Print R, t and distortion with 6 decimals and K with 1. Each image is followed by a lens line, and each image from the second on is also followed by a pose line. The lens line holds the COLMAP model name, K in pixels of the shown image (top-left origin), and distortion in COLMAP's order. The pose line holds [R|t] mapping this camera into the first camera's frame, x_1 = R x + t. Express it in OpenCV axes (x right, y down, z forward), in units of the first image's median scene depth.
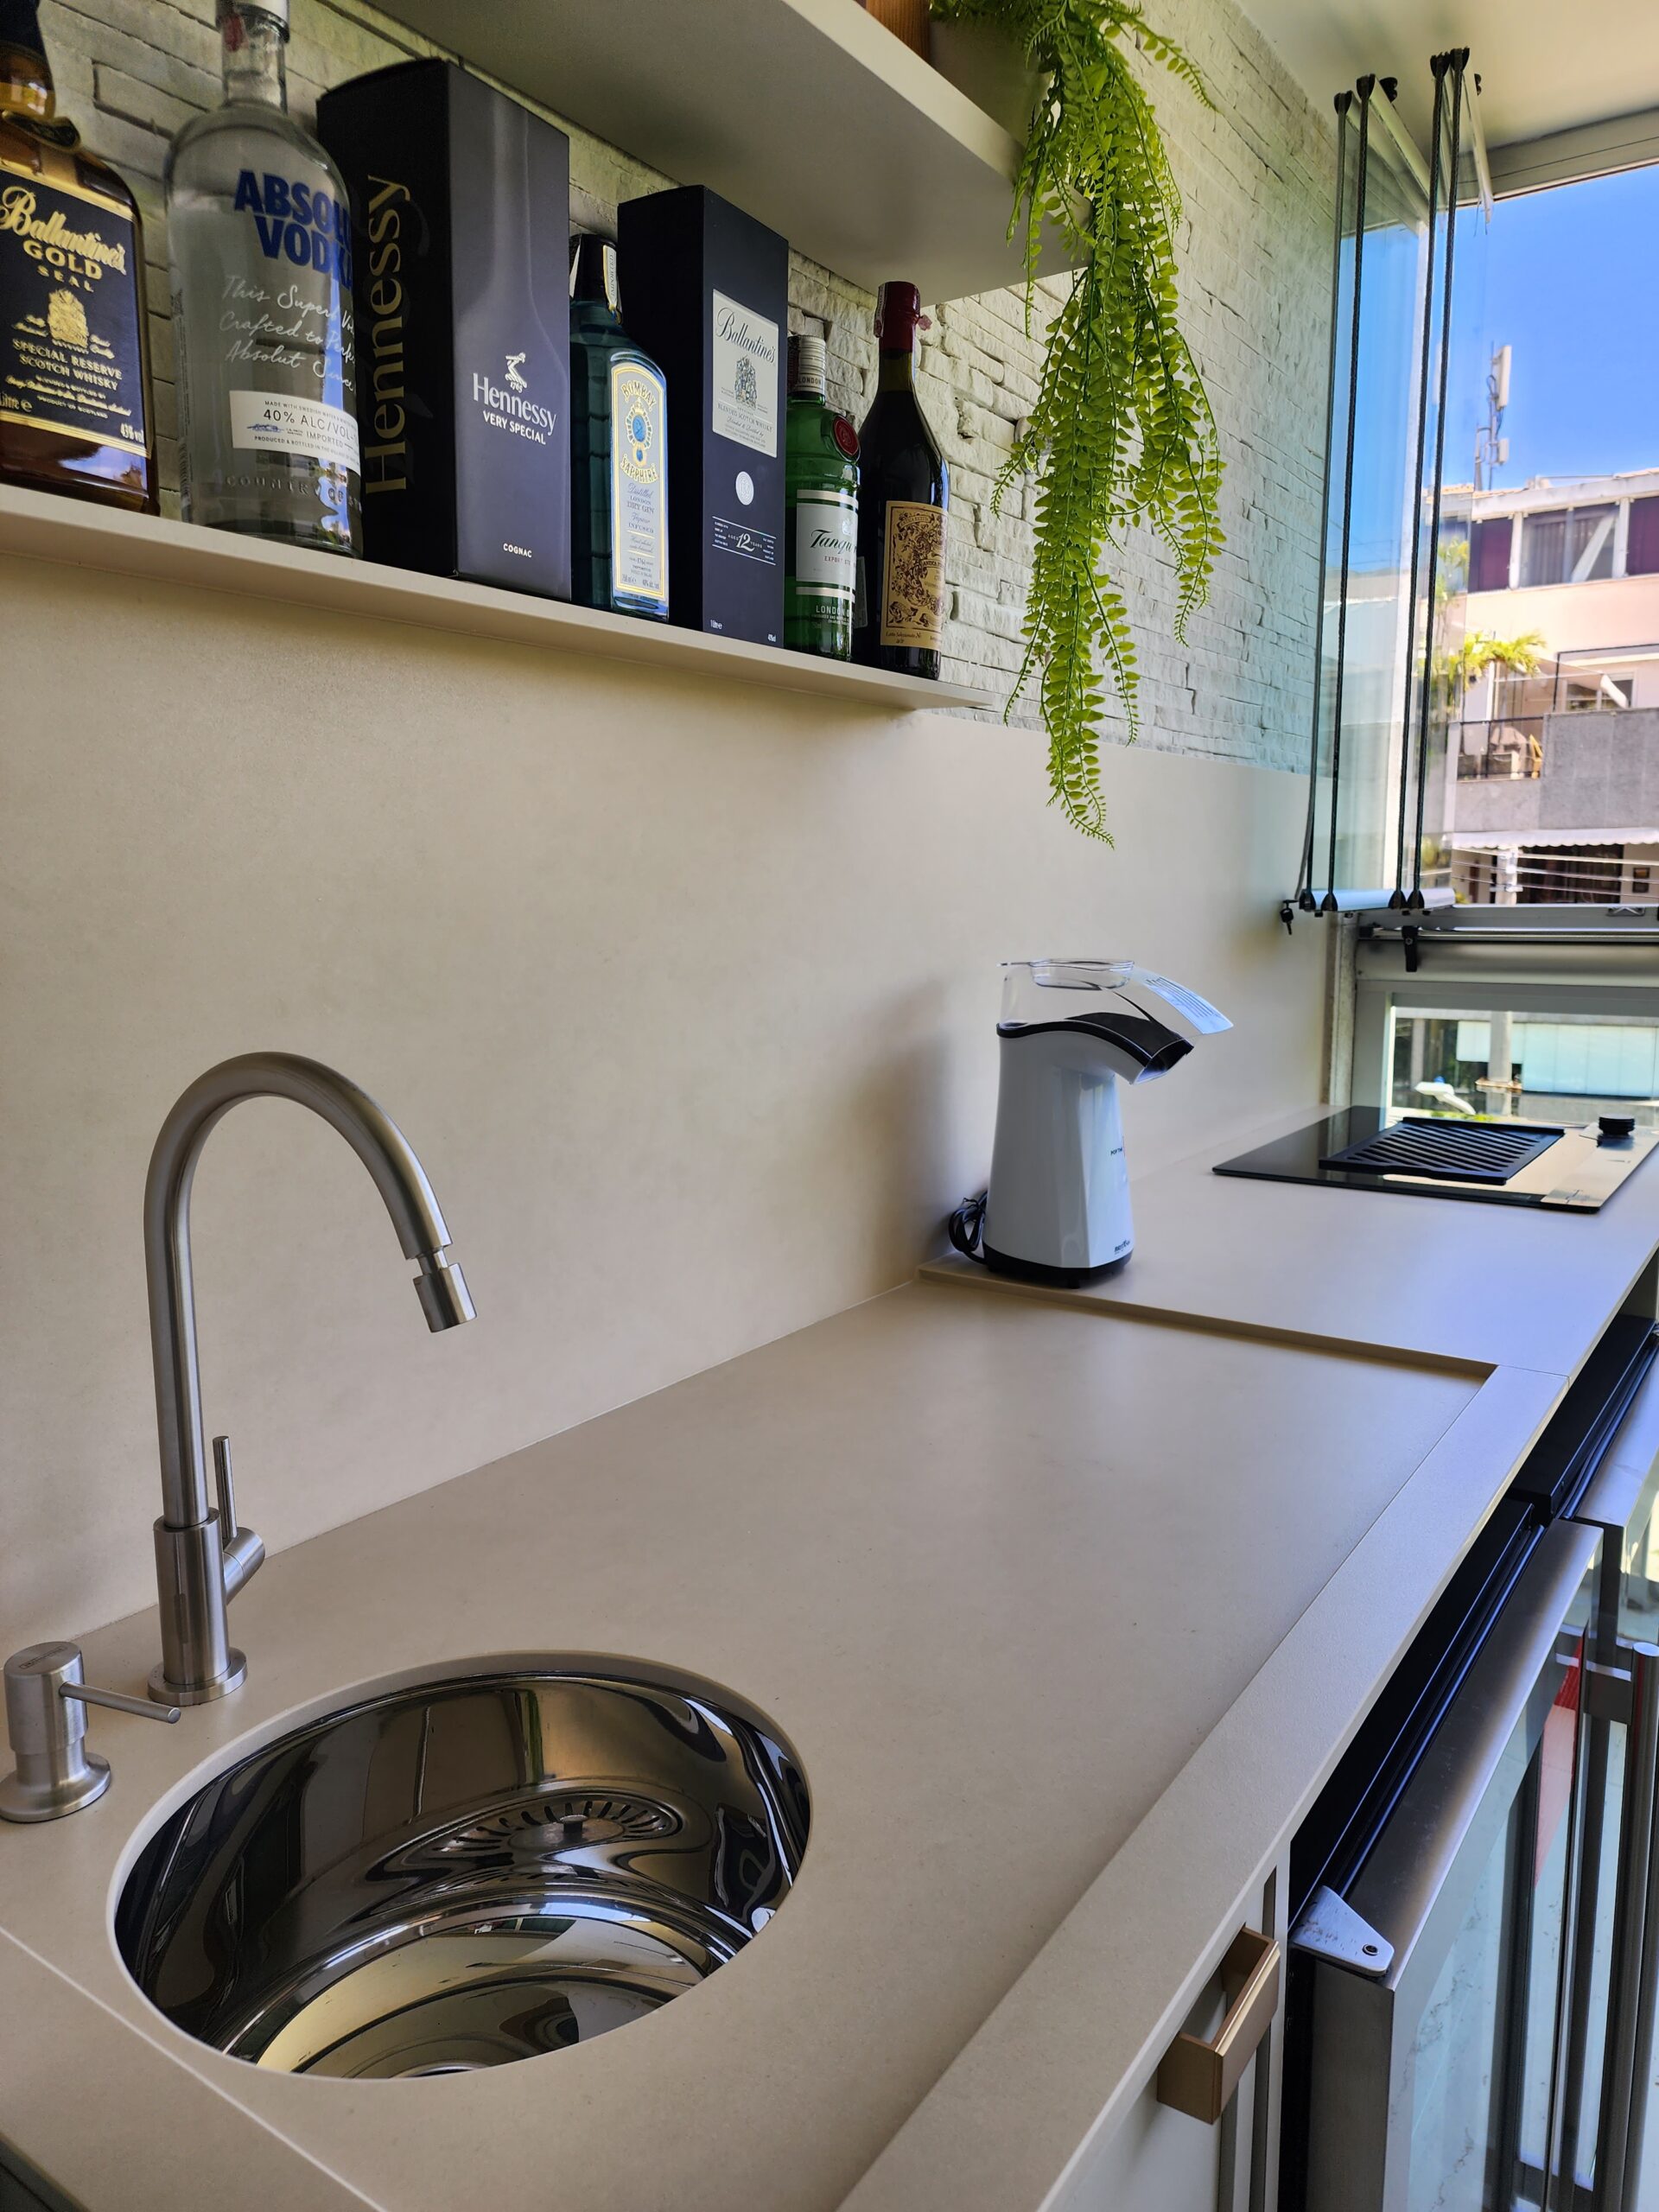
lens RADIAL K [[1475.0, 0, 819.2], [0, 1475.0, 1100.9], [0, 0, 1]] dist [0.082850, -0.075956]
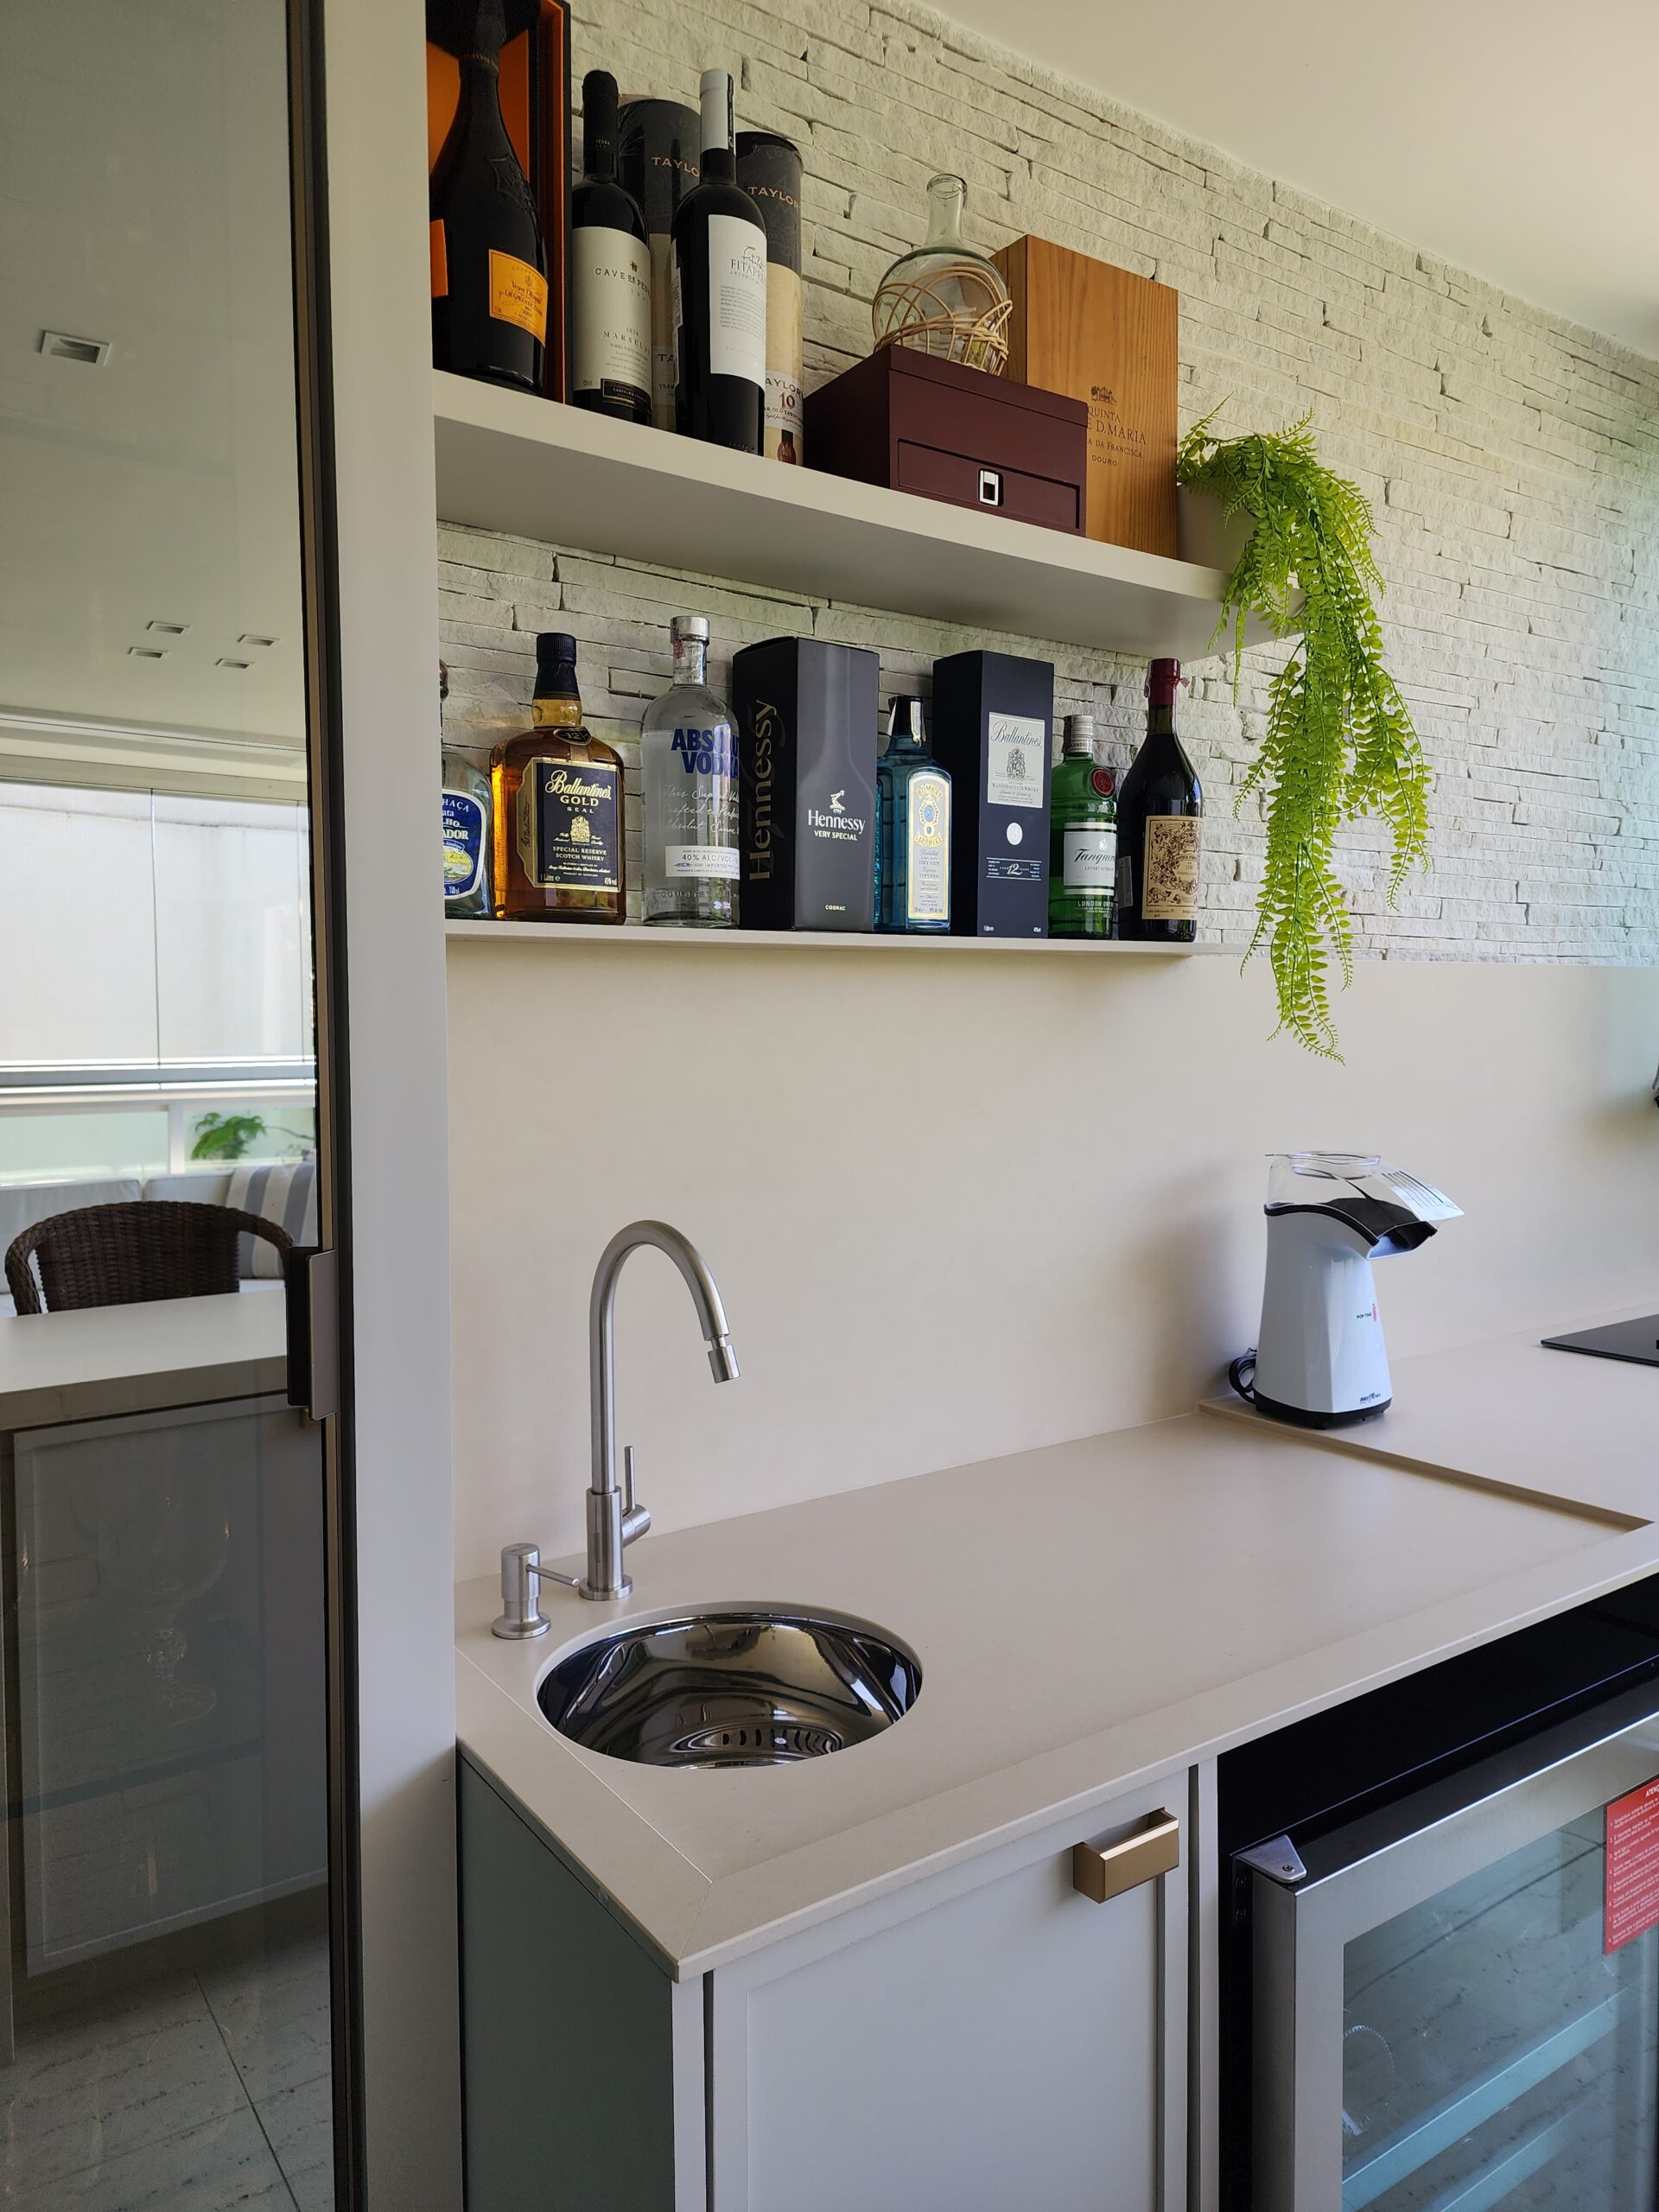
lens RADIAL K [[1475.0, 0, 819.2], [0, 1475.0, 1100.9], [0, 0, 1]] dist [0.082850, -0.075956]
pose [[0.937454, 0.010657, -0.347946, 0.279483], [-0.043624, 0.995248, -0.087051, -0.019651], [0.345365, 0.096785, 0.933464, -0.387142]]
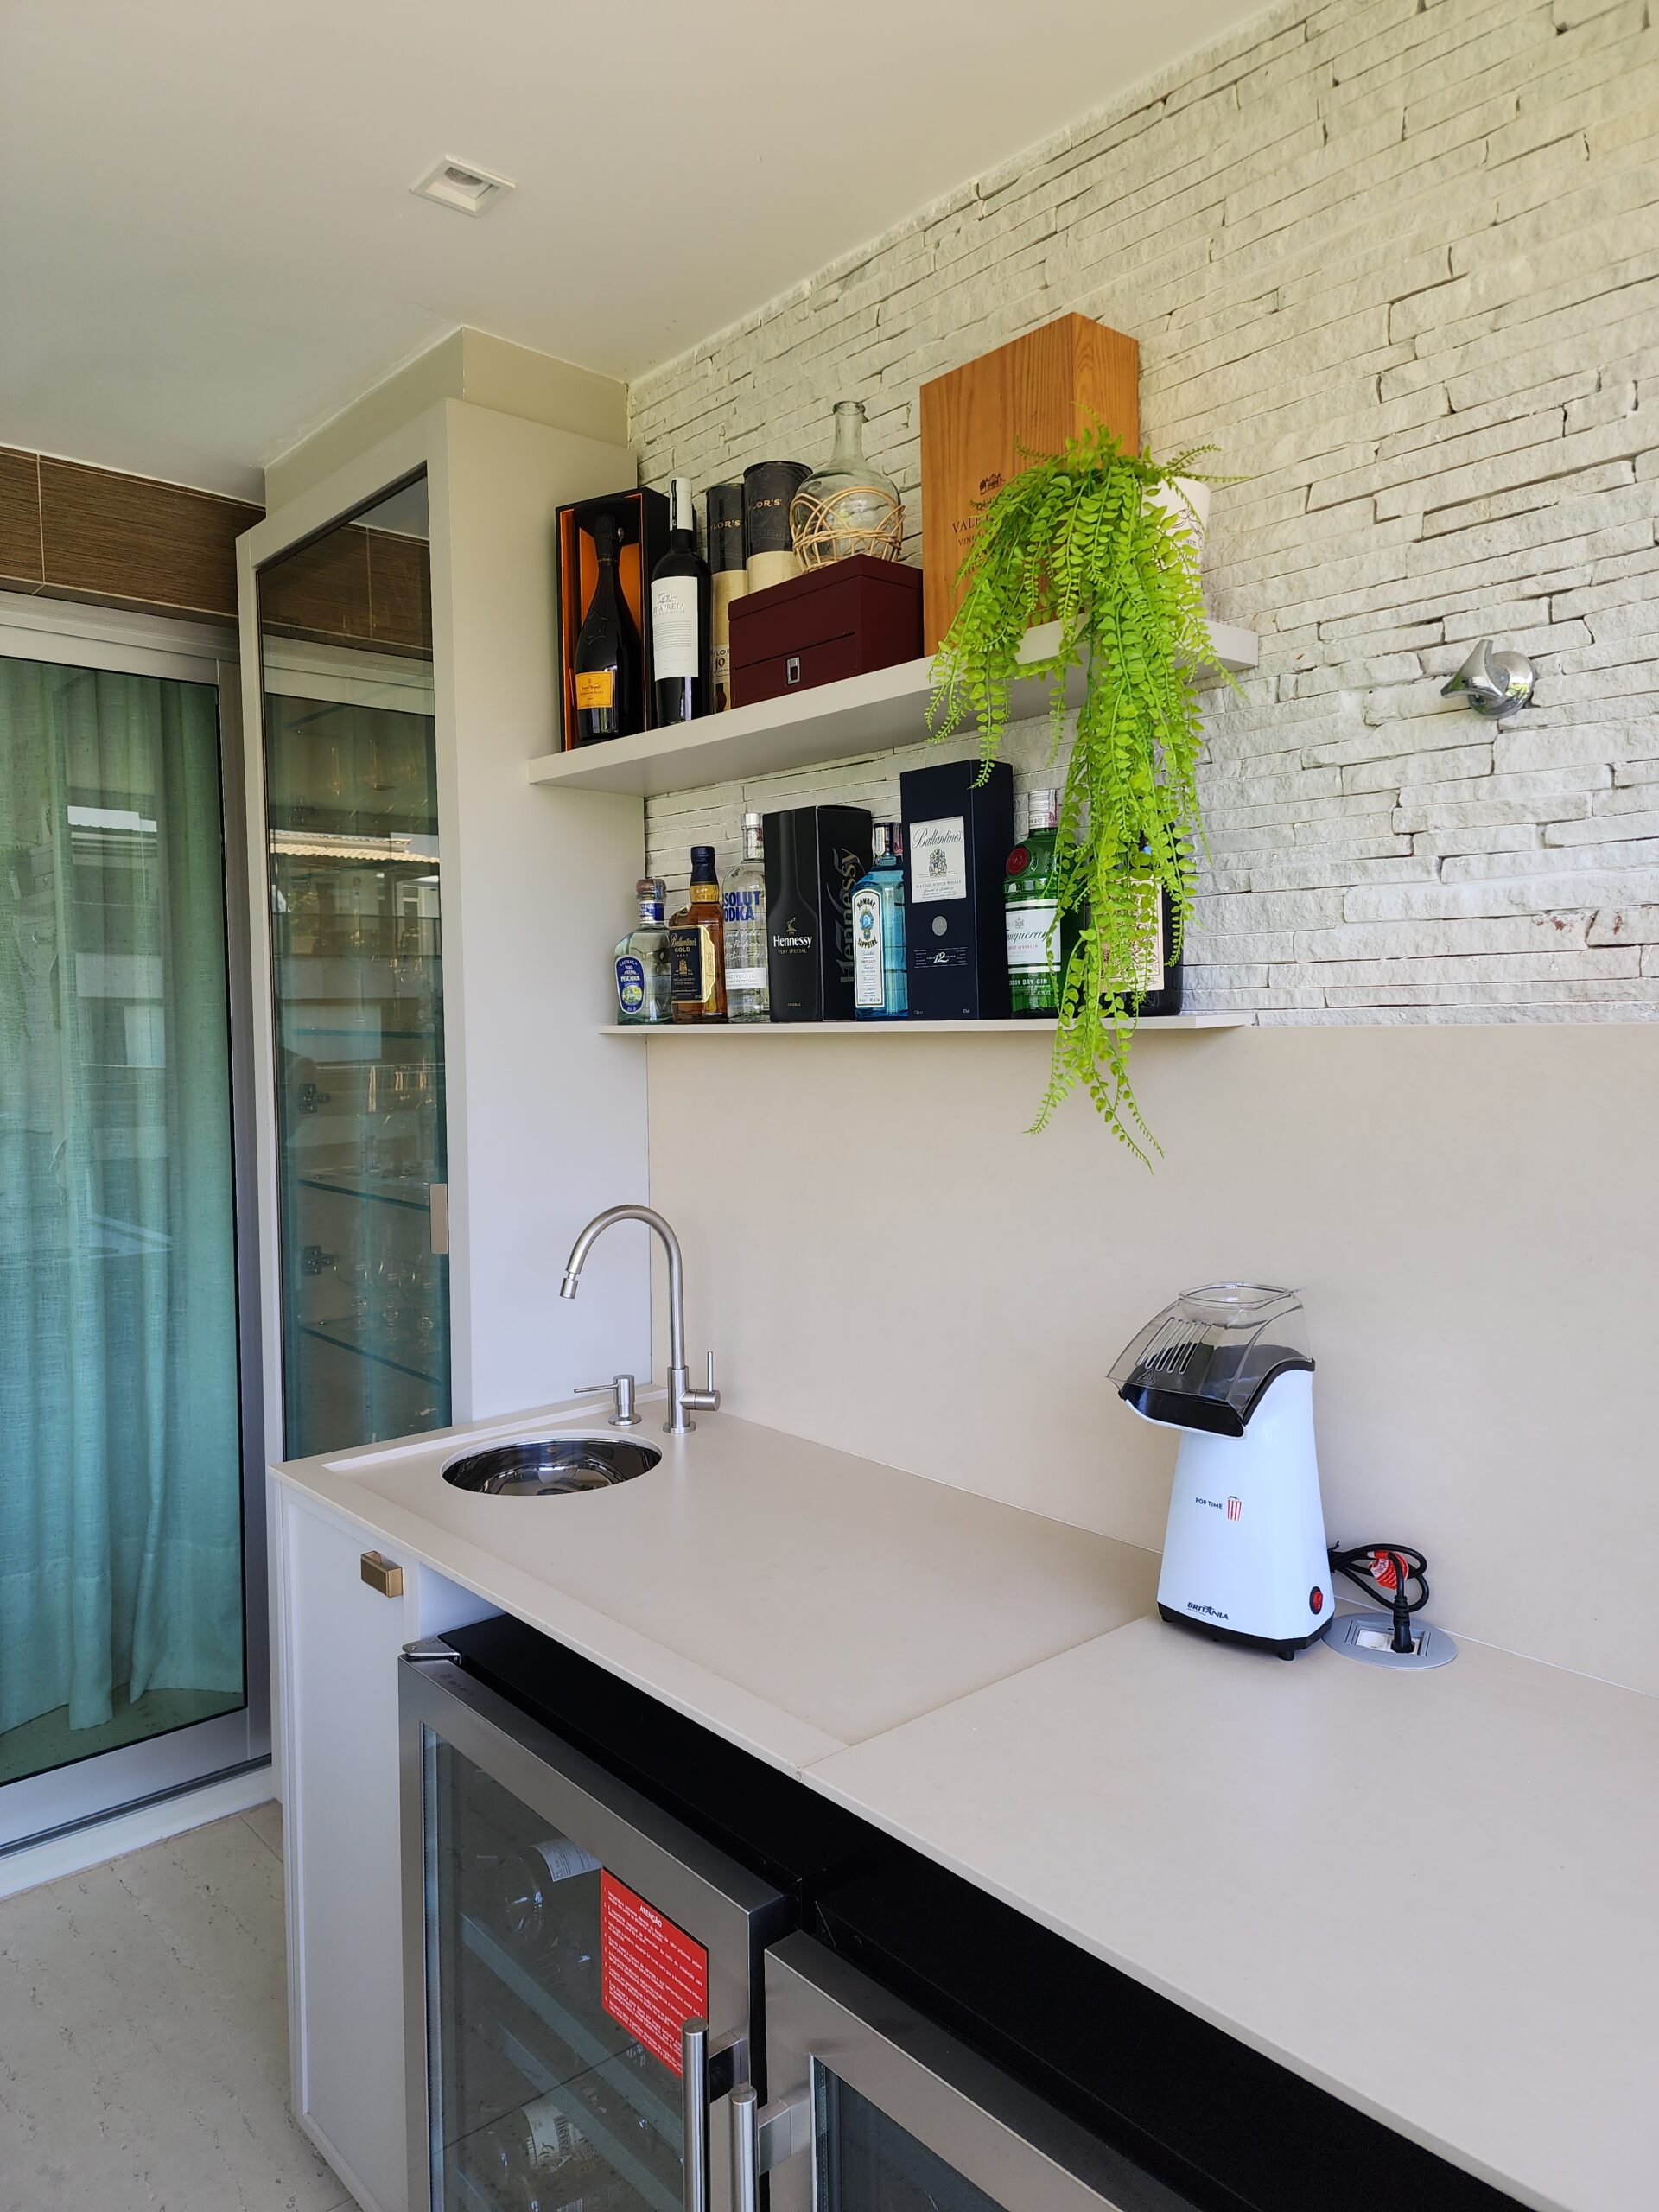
lens RADIAL K [[1475.0, 0, 819.2], [0, 1475.0, 1100.9], [0, 0, 1]] dist [0.082850, -0.075956]
pose [[-0.239481, 0.062789, -0.968868, 1.538699], [-0.125566, 0.987523, 0.095035, -0.366078], [0.962747, 0.144416, -0.228609, 1.284443]]
